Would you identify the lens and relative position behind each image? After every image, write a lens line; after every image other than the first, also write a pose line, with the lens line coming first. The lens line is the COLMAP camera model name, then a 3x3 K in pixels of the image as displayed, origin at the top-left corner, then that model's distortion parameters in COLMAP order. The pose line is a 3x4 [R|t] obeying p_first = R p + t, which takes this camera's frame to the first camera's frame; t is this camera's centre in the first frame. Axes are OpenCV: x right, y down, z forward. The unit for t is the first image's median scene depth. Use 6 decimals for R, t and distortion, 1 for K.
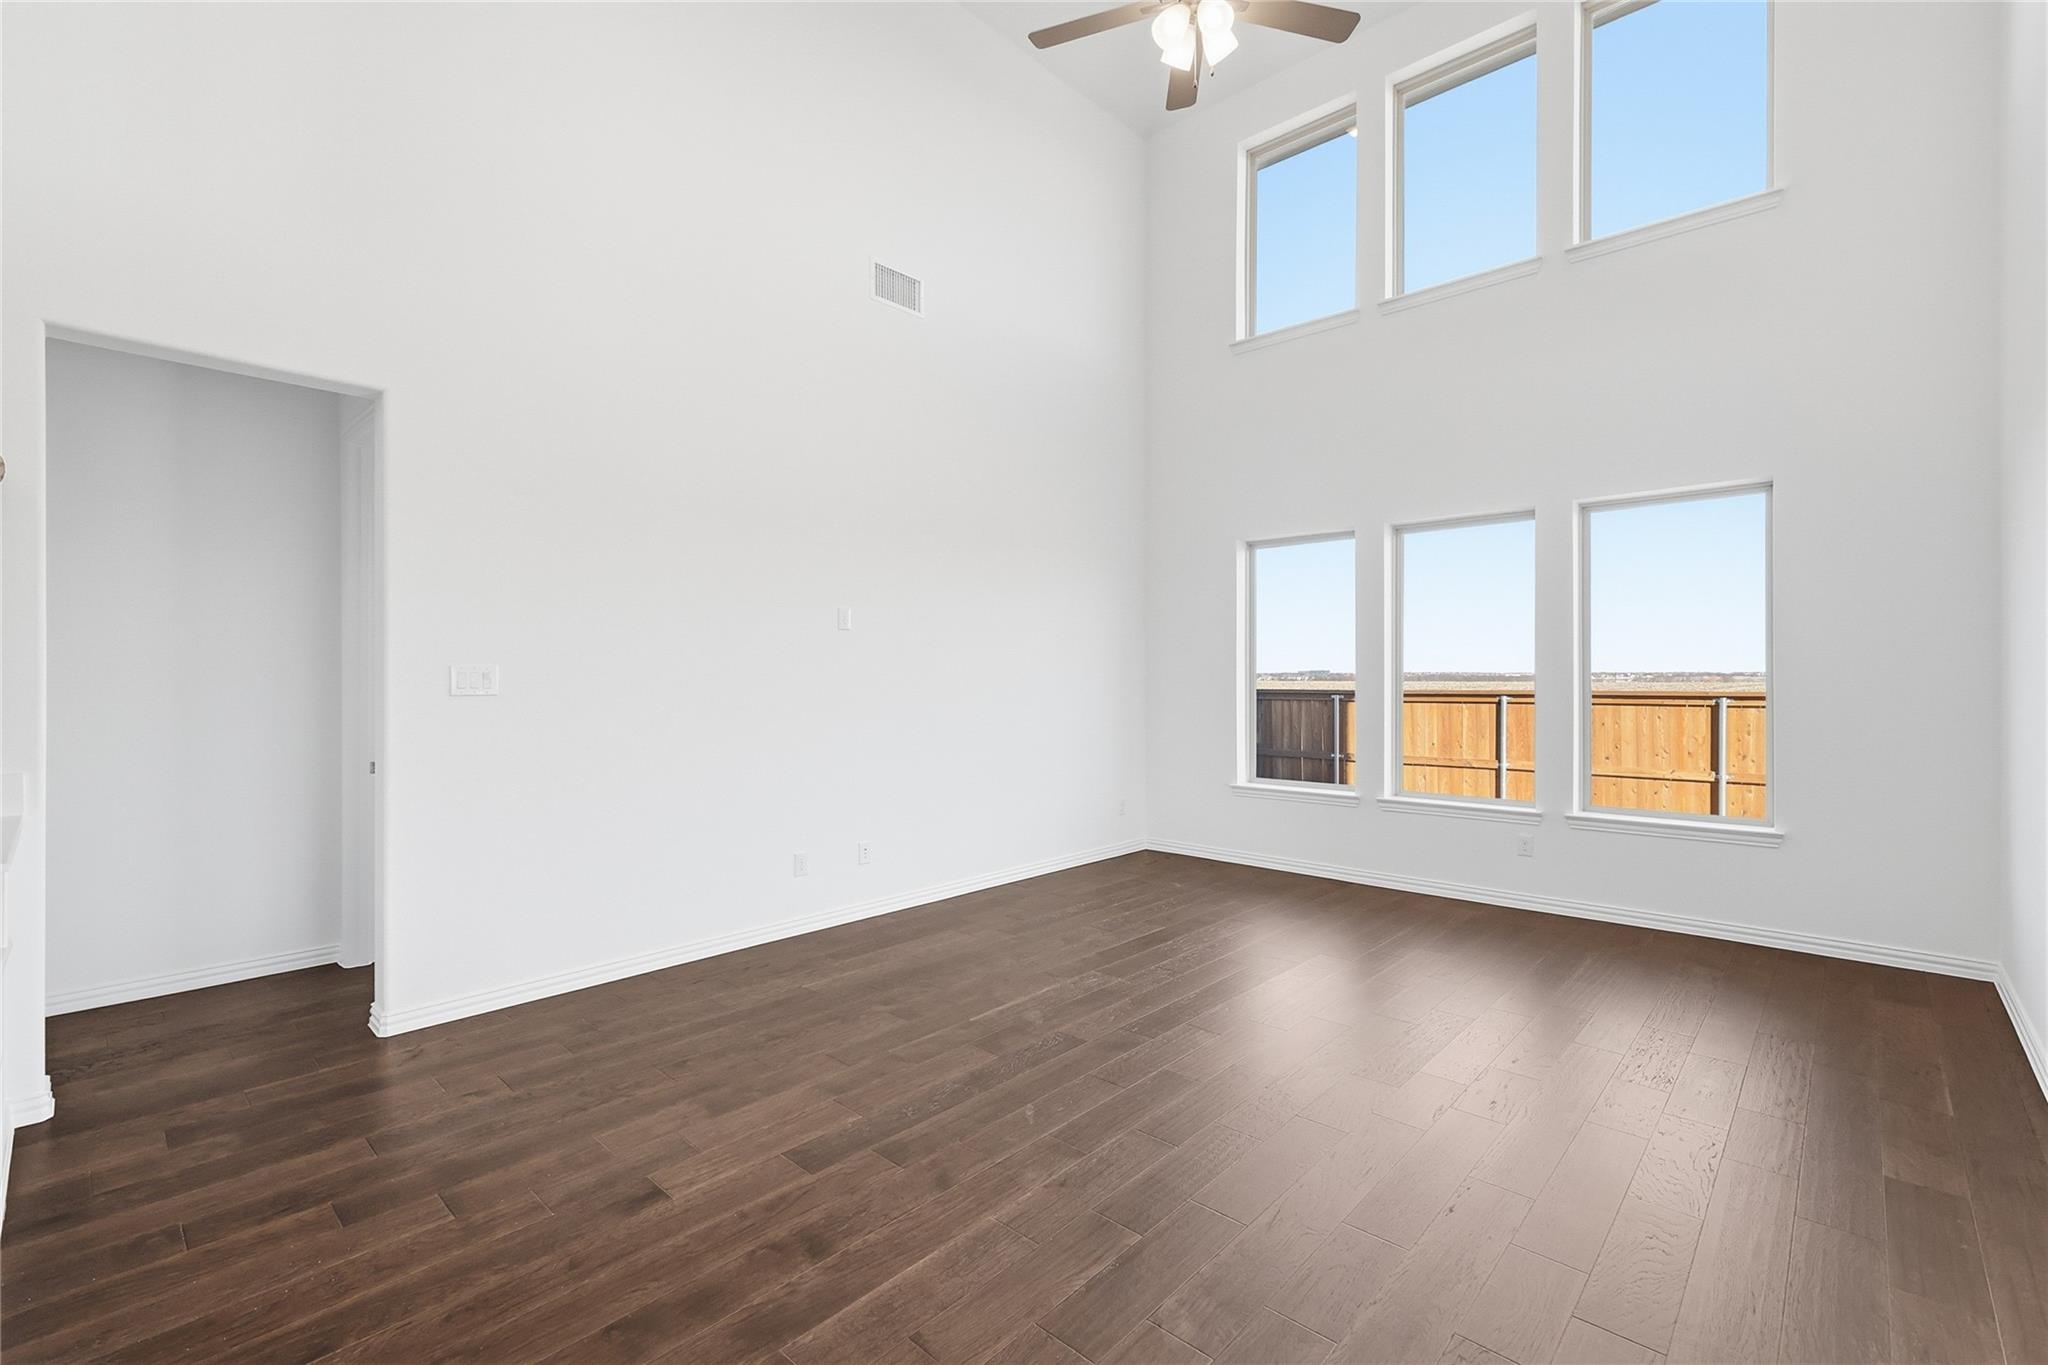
lens RADIAL K [[892.9, 0, 1033.3], [0, 892.9, 671.5], [0, 0, 1]] dist [0.002025, 0.000659]
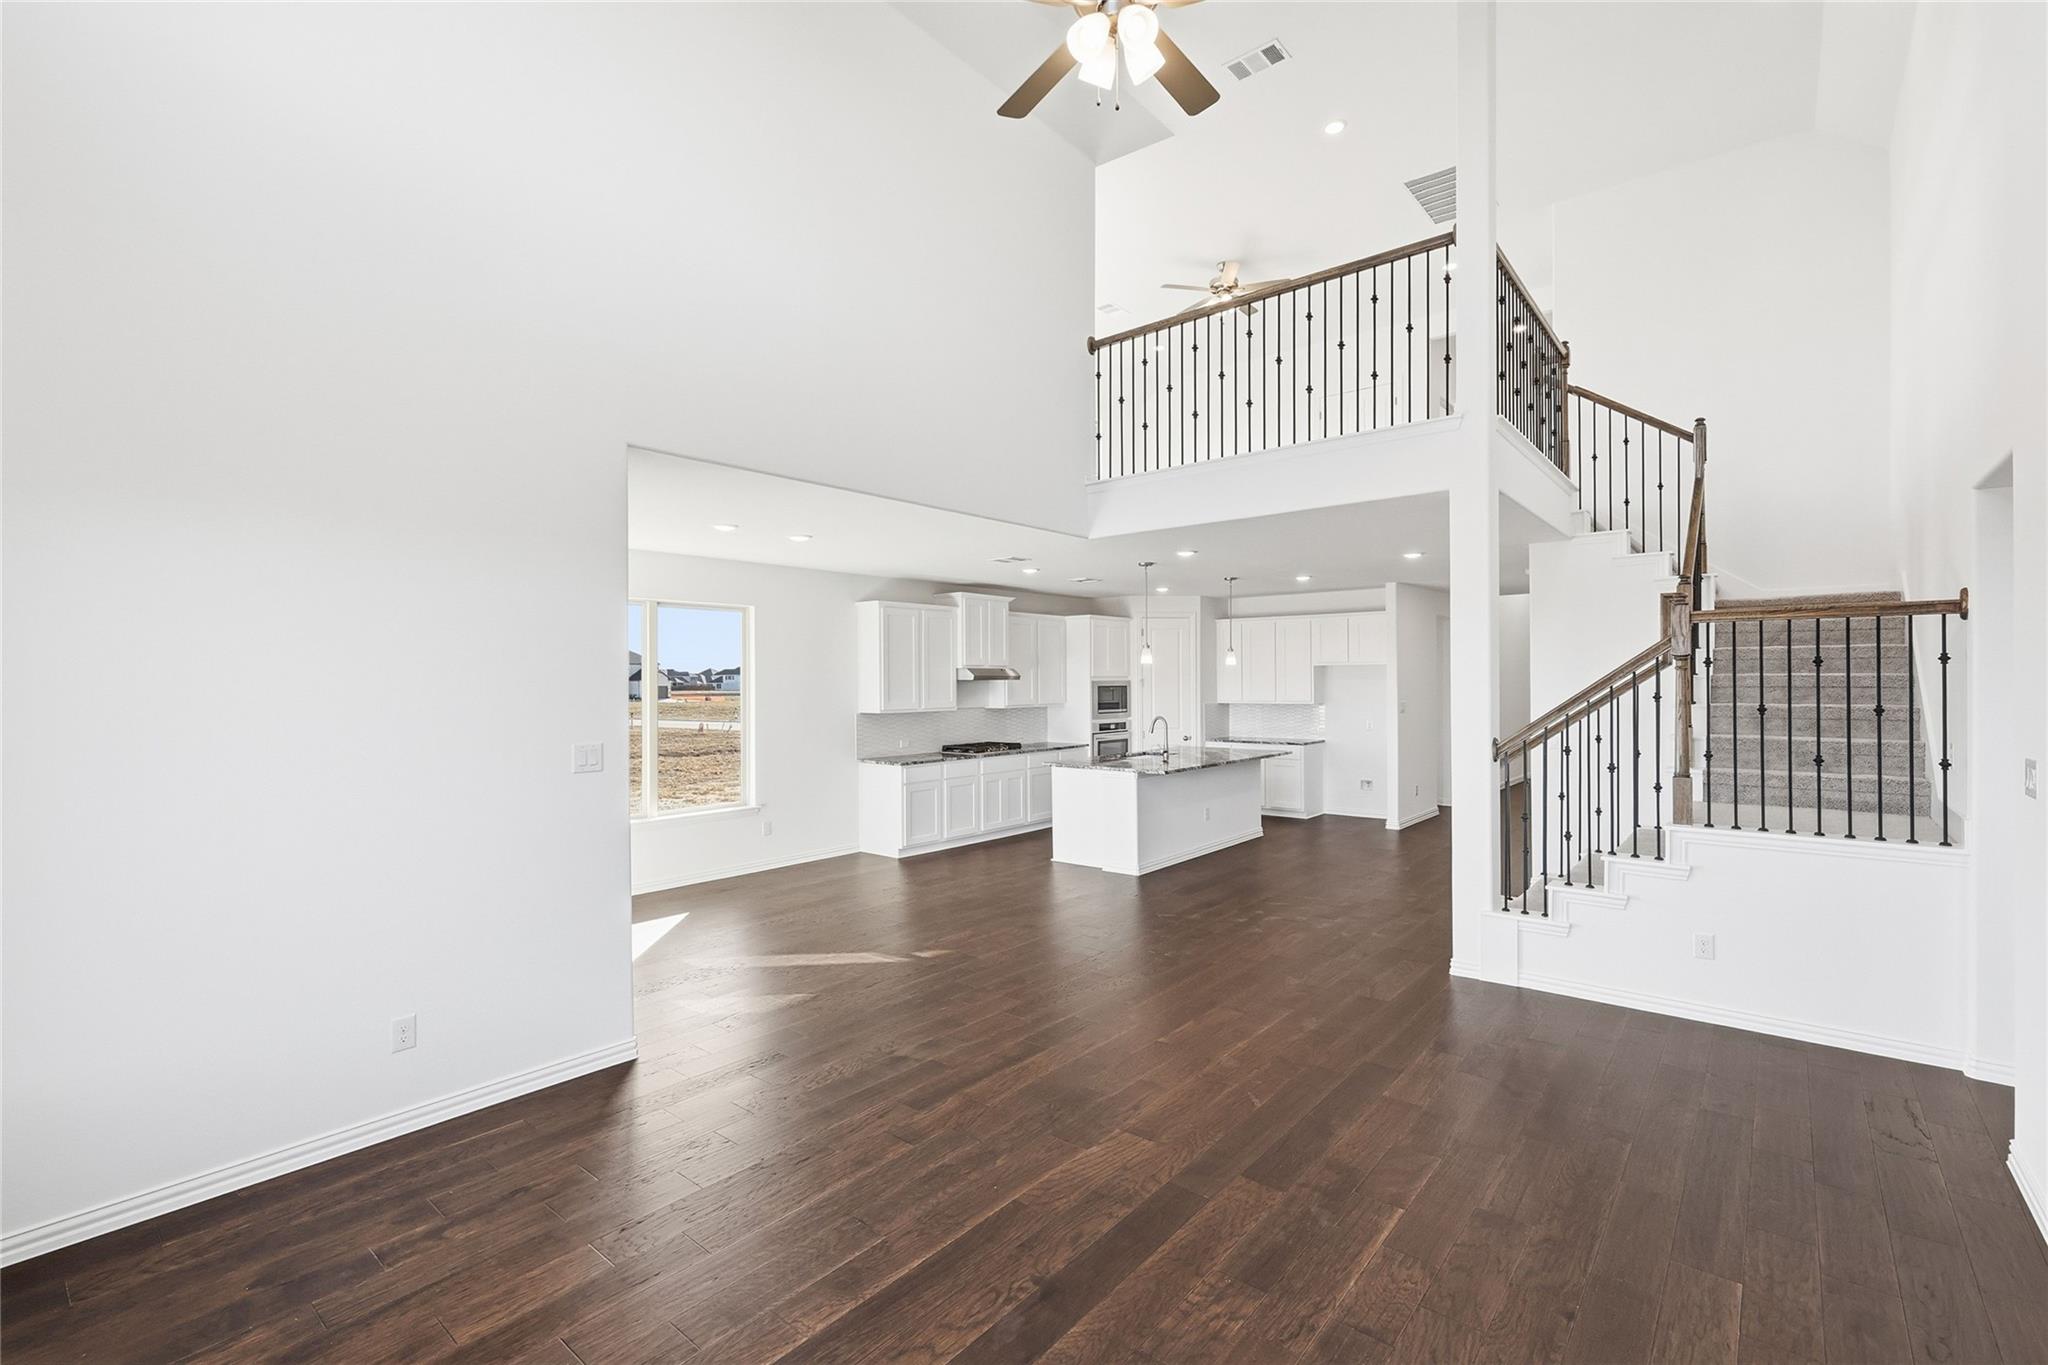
lens RADIAL K [[908.7, 0, 1034.7], [0, 908.7, 684.1], [0, 0, 1]] dist [0.001334, 0.000204]
pose [[-0.998249, 0.004812, -0.058961, 0.303198], [0.004926, 0.999986, -0.001777, -0.078490], [0.058952, -0.002065, -0.998259, 1.791346]]
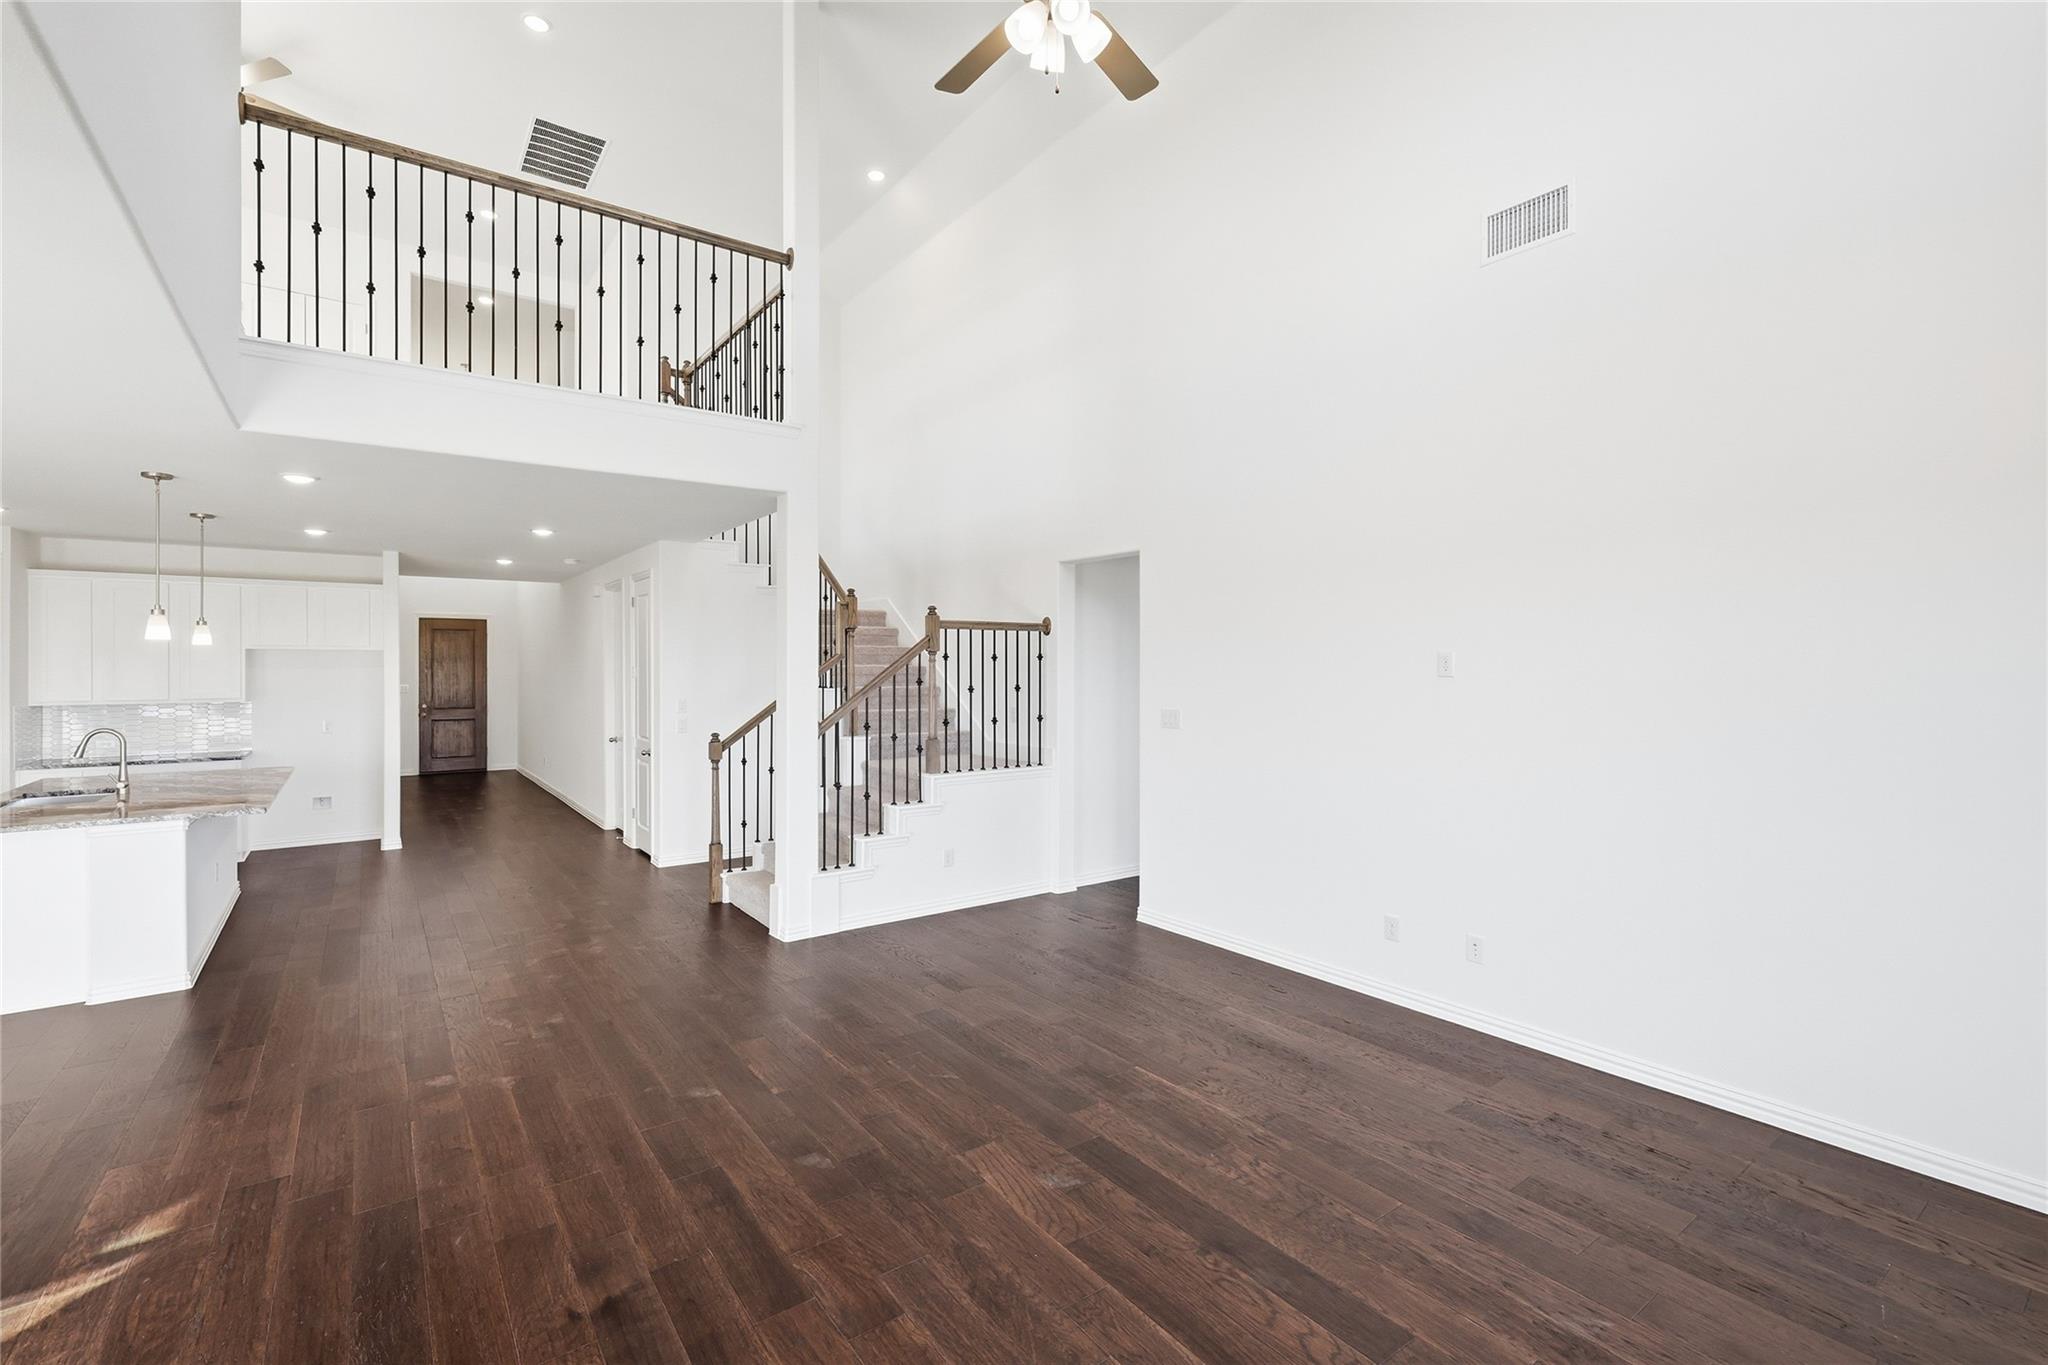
lens RADIAL K [[892.9, 0, 1033.3], [0, 892.9, 671.5], [0, 0, 1]] dist [0.002025, 0.000659]
pose [[-0.188090, 0.003842, -0.982144, 0.989937], [0.005260, 0.999982, 0.002904, -0.081726], [0.982138, -0.004620, -0.188107, 1.082868]]
